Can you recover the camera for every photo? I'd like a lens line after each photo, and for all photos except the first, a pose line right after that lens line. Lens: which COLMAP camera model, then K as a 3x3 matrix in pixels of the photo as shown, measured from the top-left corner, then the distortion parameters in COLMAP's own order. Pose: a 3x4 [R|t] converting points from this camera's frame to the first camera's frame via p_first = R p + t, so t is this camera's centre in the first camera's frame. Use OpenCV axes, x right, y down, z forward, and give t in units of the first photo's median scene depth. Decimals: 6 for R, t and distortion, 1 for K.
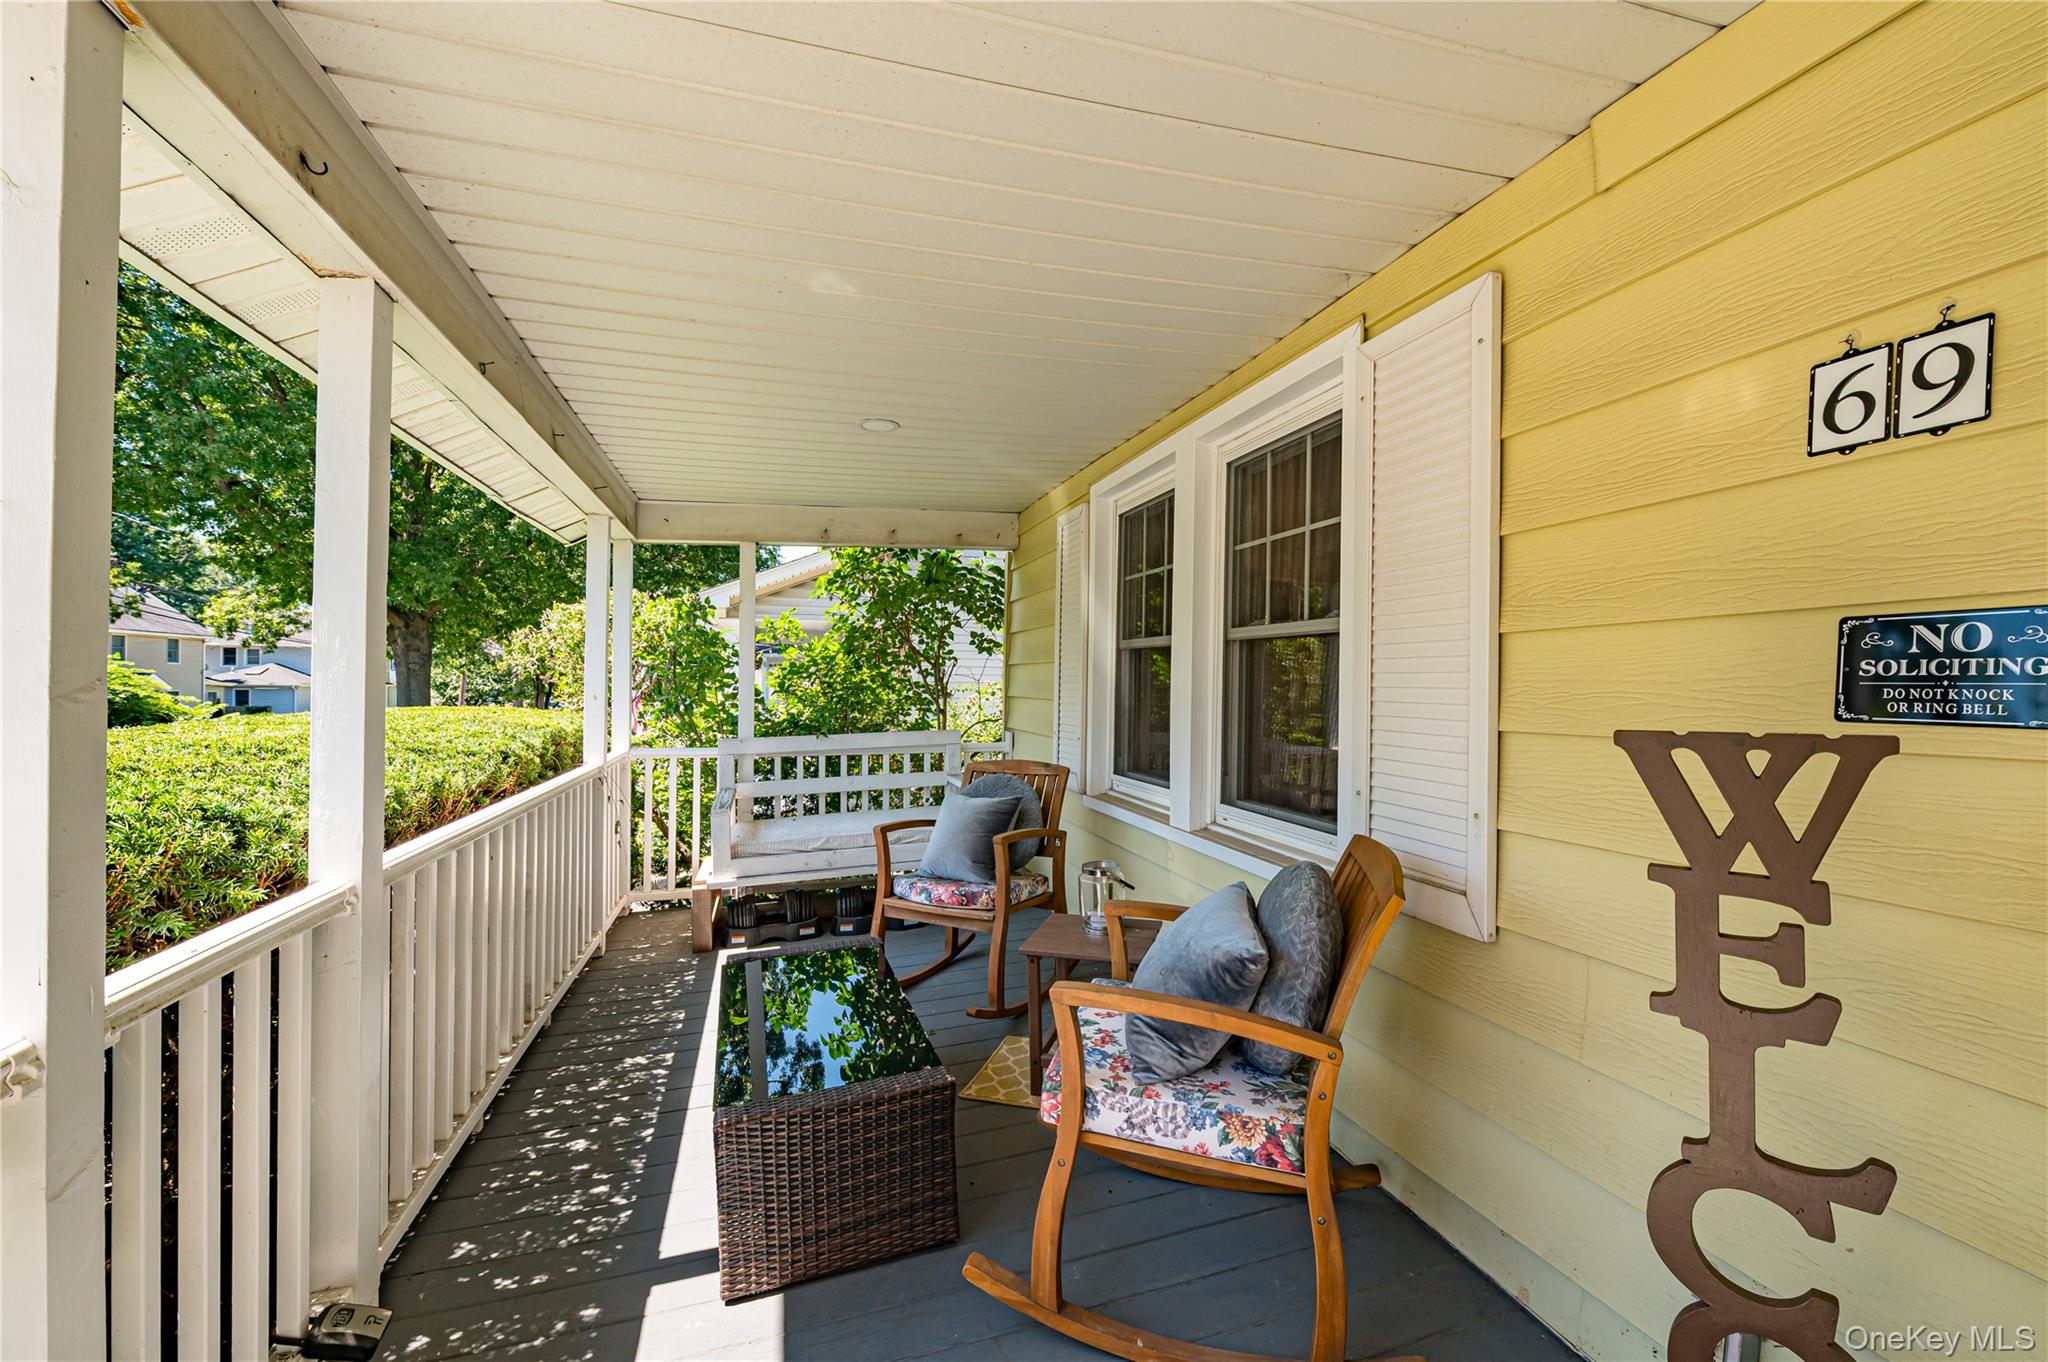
lens RADIAL K [[807.6, 0, 1032.8], [0, 807.6, 687.8], [0, 0, 1]] dist [0.002169, 0.000023]
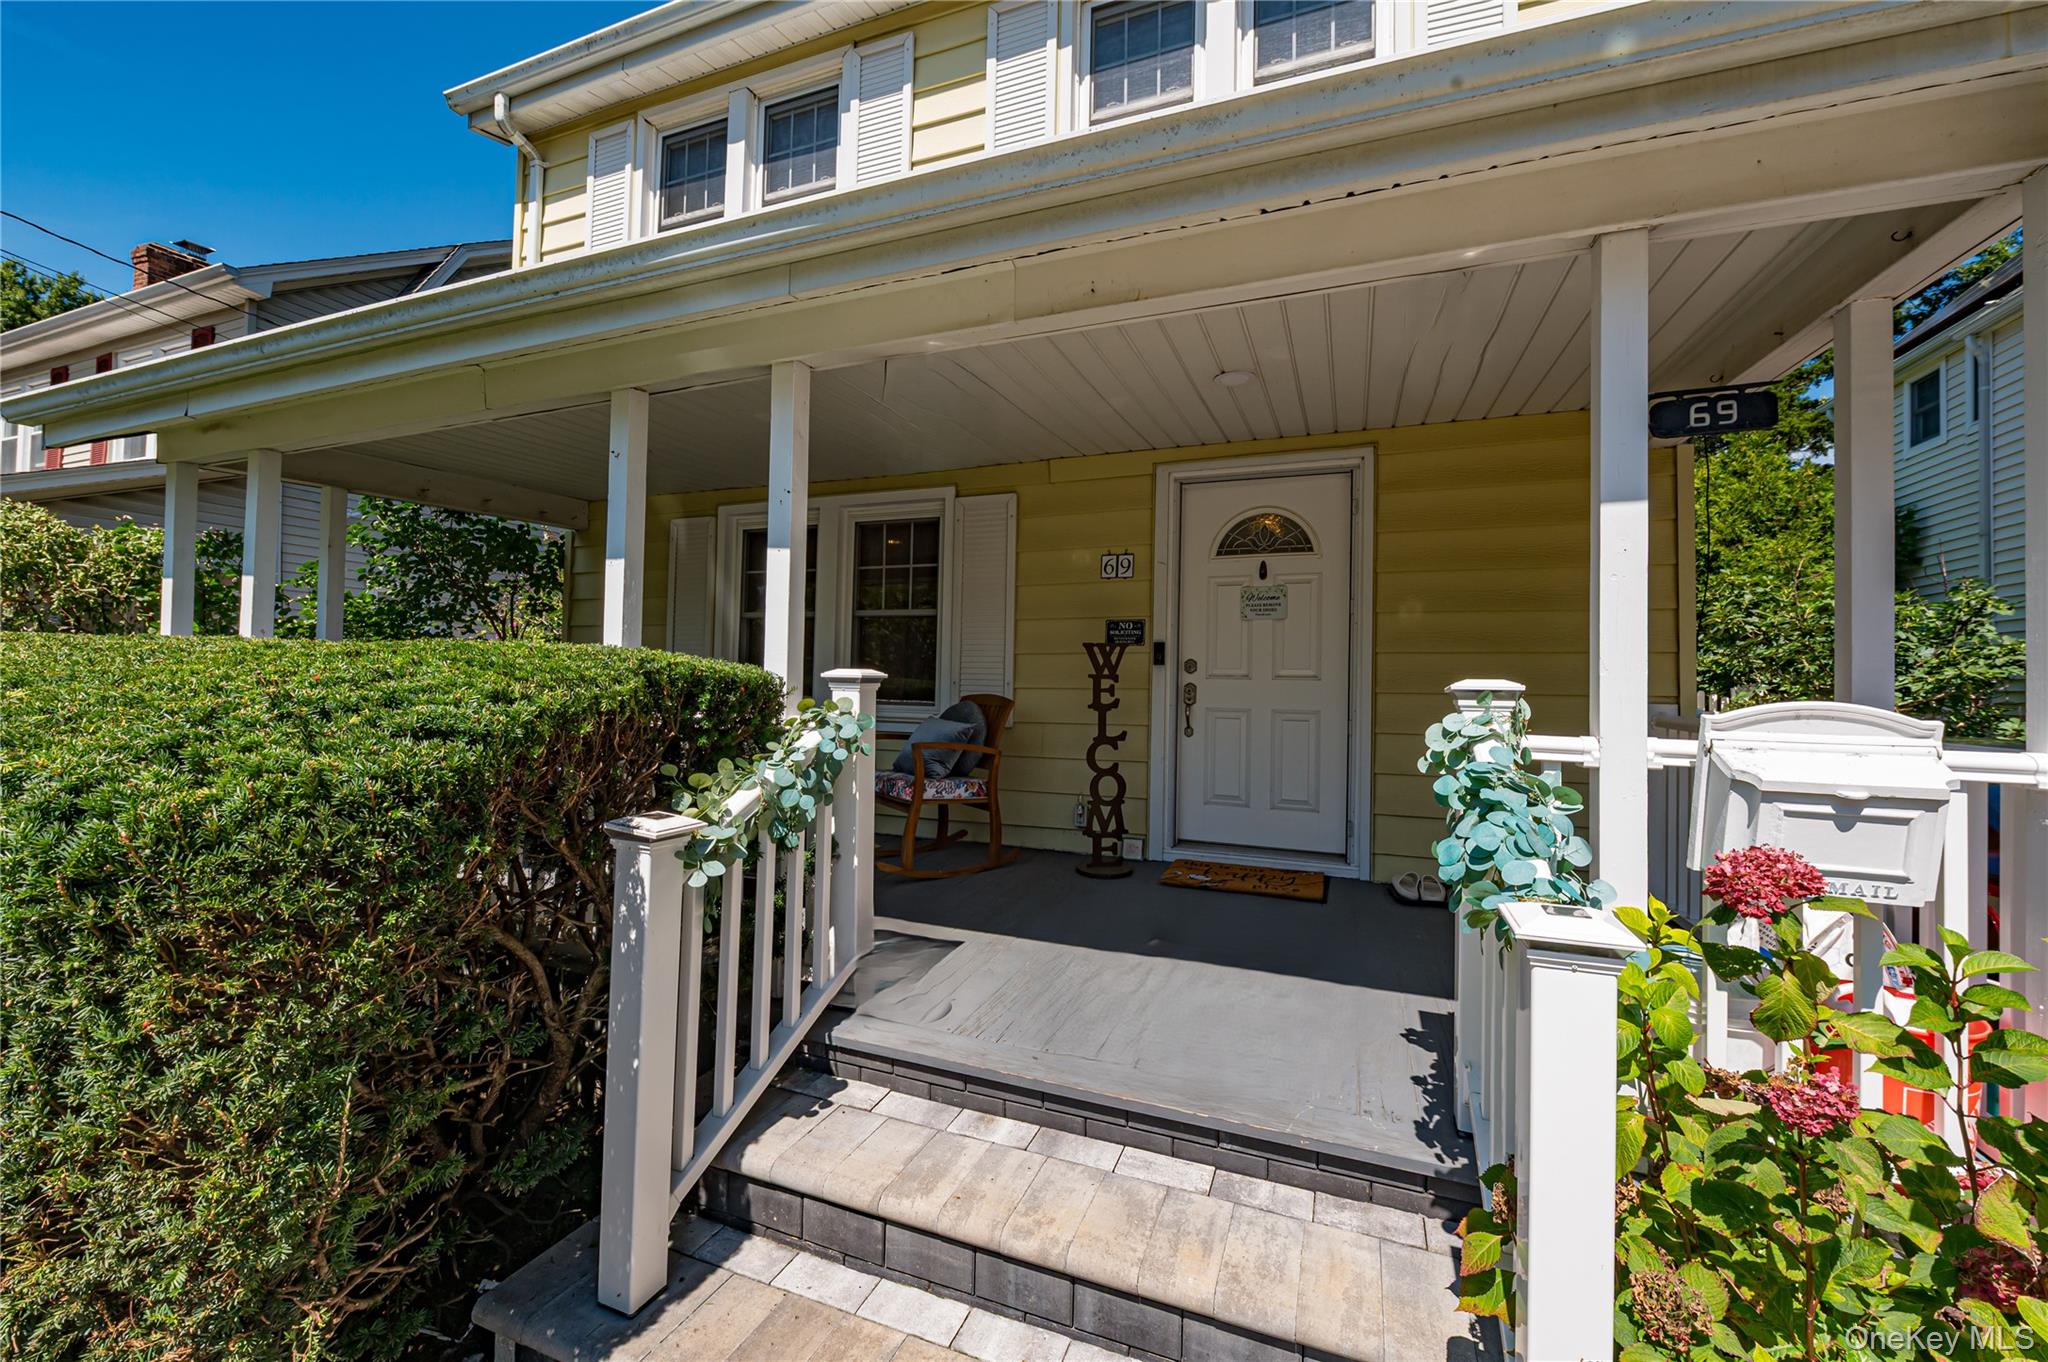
lens RADIAL K [[780.7, 0, 1024.0], [0, 780.7, 681.0], [0, 0, 1]] dist [-0.001695, 0.000036]
pose [[0.640754, 0.009051, 0.767693, -2.417490], [-0.009075, 0.999950, -0.004214, 0.257544], [-0.767692, -0.004267, 0.640804, -1.263046]]
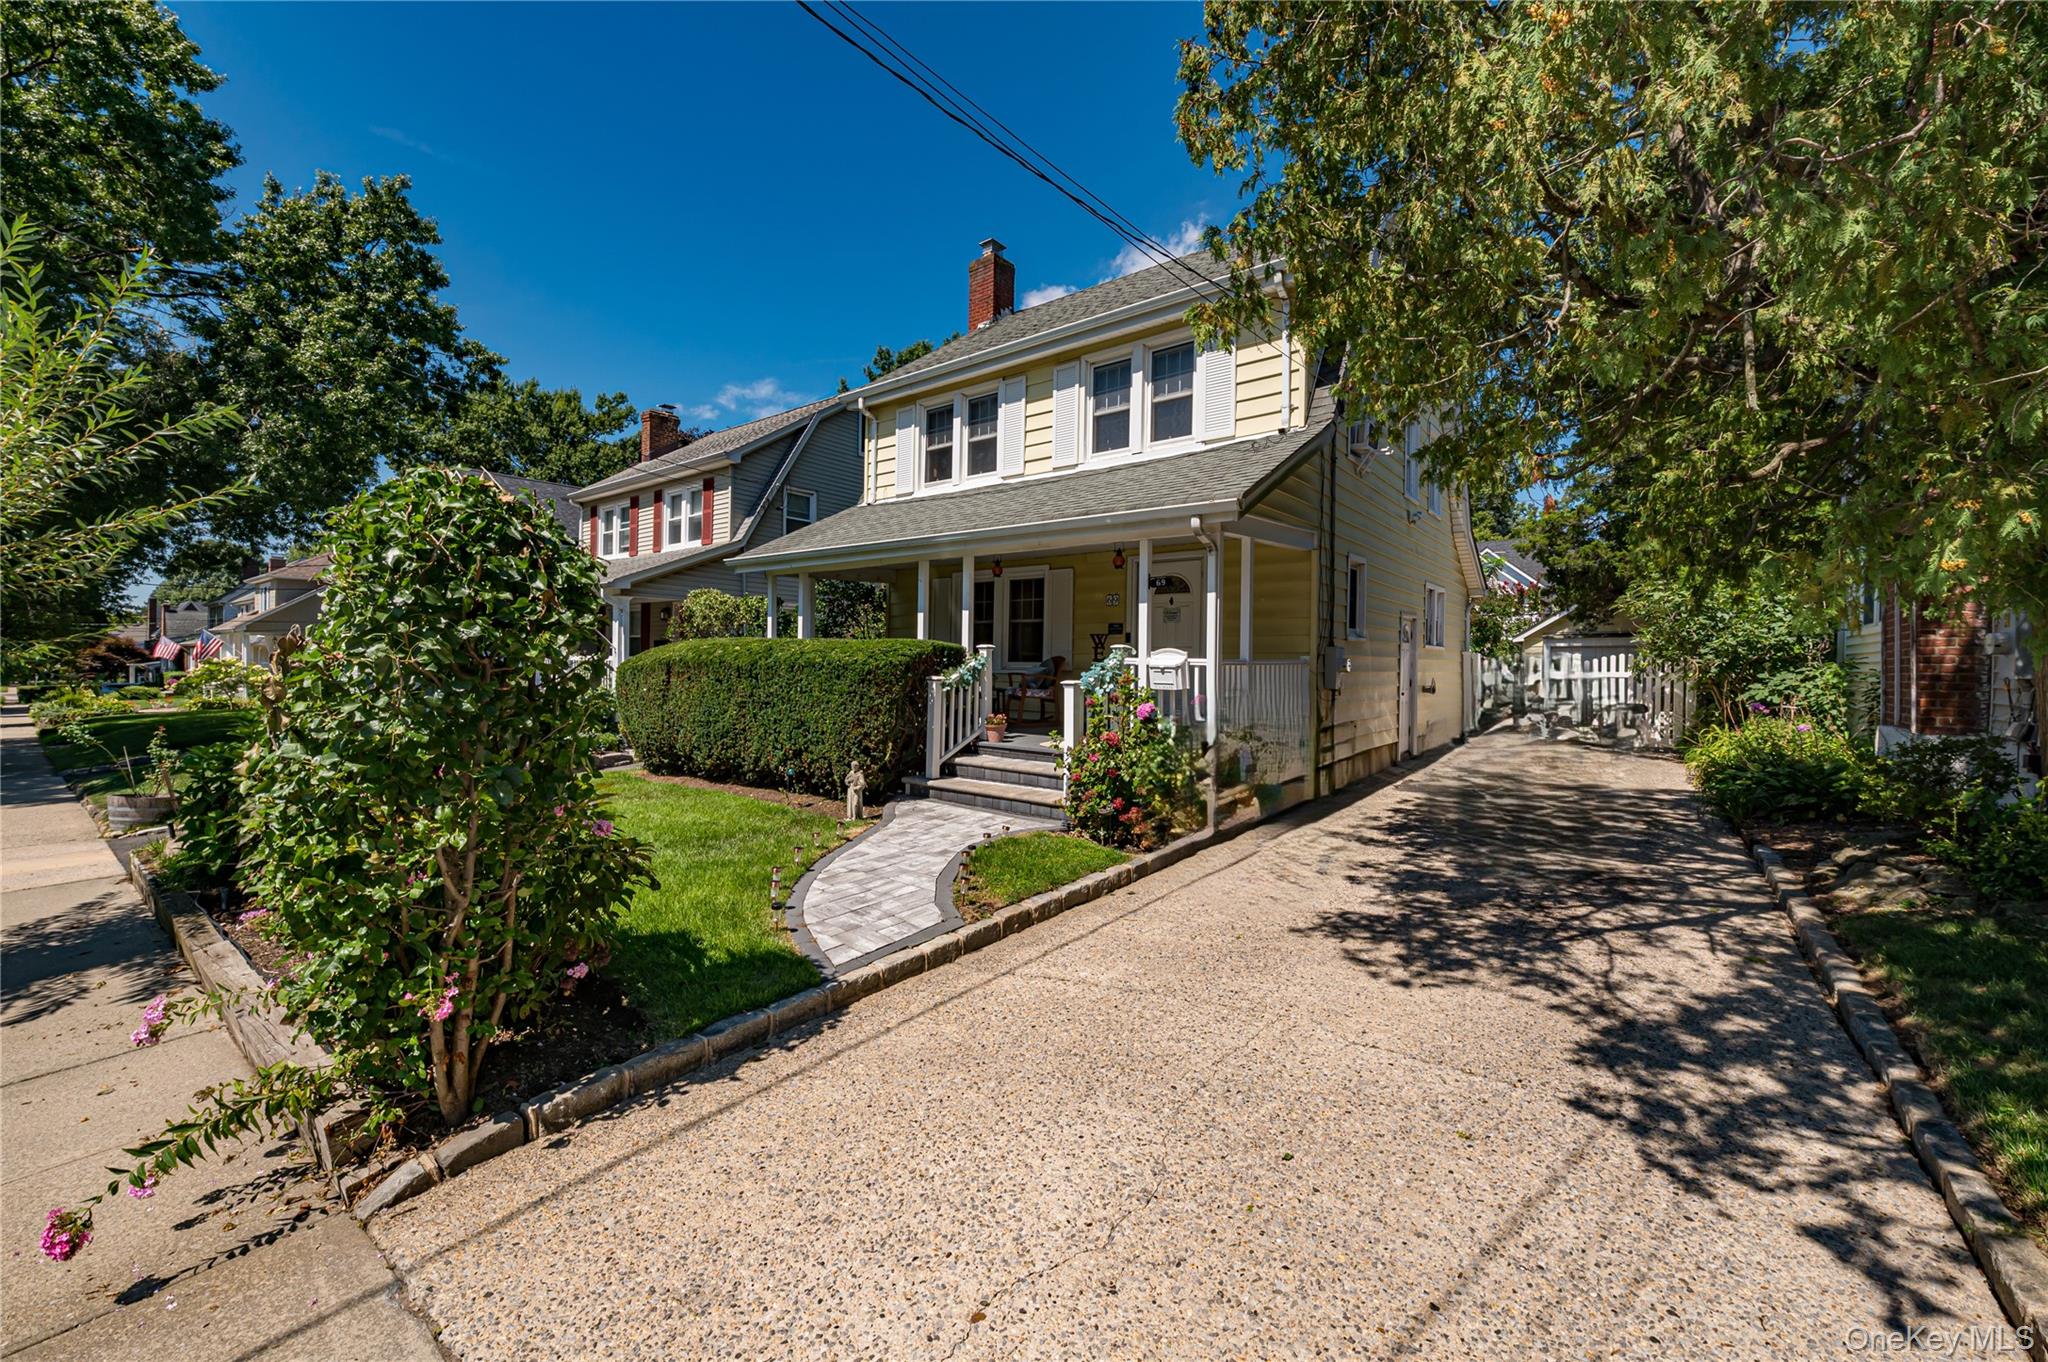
lens RADIAL K [[800.0, 0, 1019.4], [0, 800.0, 683.6], [0, 0, 1]] dist [0.019841, -0.000217]
pose [[0.839267, -0.009932, 0.543629, -5.226344], [-0.002859, 0.999739, 0.022679, 0.434324], [-0.543712, -0.020588, 0.839019, -6.632674]]
